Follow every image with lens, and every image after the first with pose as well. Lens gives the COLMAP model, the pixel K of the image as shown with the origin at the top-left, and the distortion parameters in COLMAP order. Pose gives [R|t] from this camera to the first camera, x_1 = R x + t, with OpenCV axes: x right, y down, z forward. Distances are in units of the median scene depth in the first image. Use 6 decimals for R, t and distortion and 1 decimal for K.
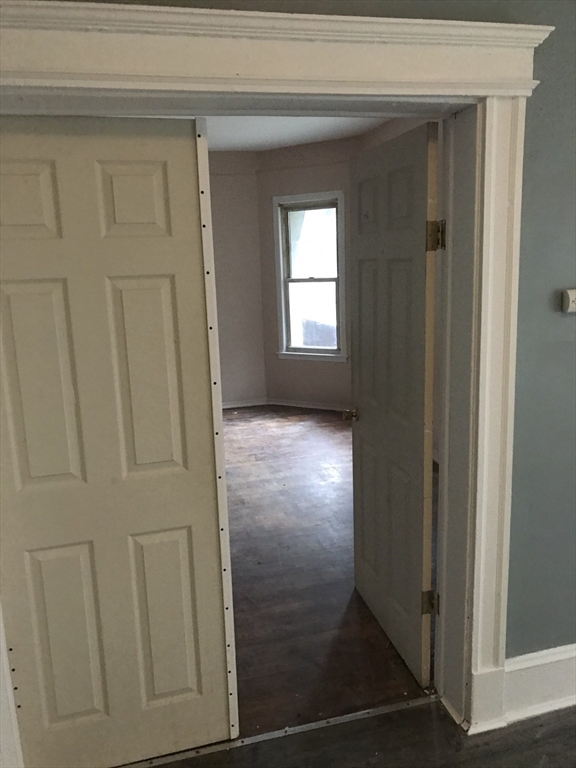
lens RADIAL K [[628.5, 0, 288.0], [0, 628.5, 384.0], [0, 0, 1]] dist [0.016024, -0.014132]
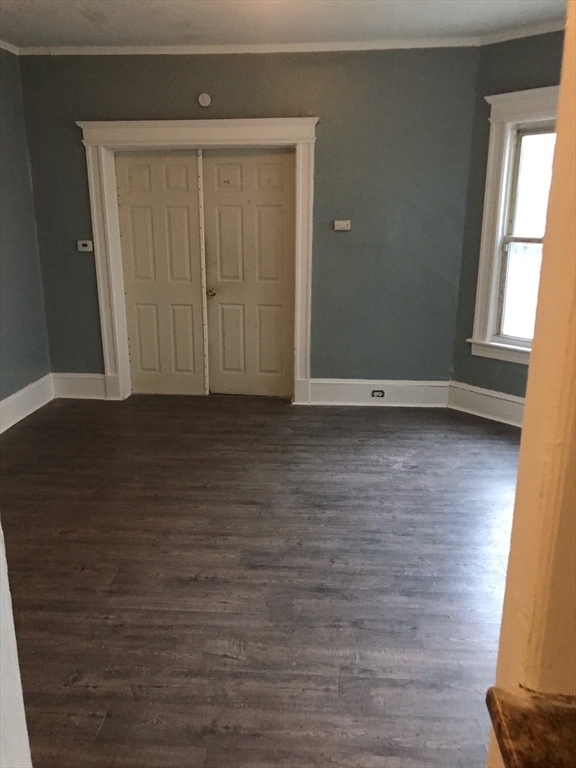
lens RADIAL K [[628.5, 0, 288.0], [0, 628.5, 384.0], [0, 0, 1]] dist [0.016024, -0.014132]
pose [[0.937079, 0.141223, -0.319279, 1.149905], [-0.103740, 0.985861, 0.131591, 0.170802], [0.333348, -0.090189, 0.938480, -1.420545]]
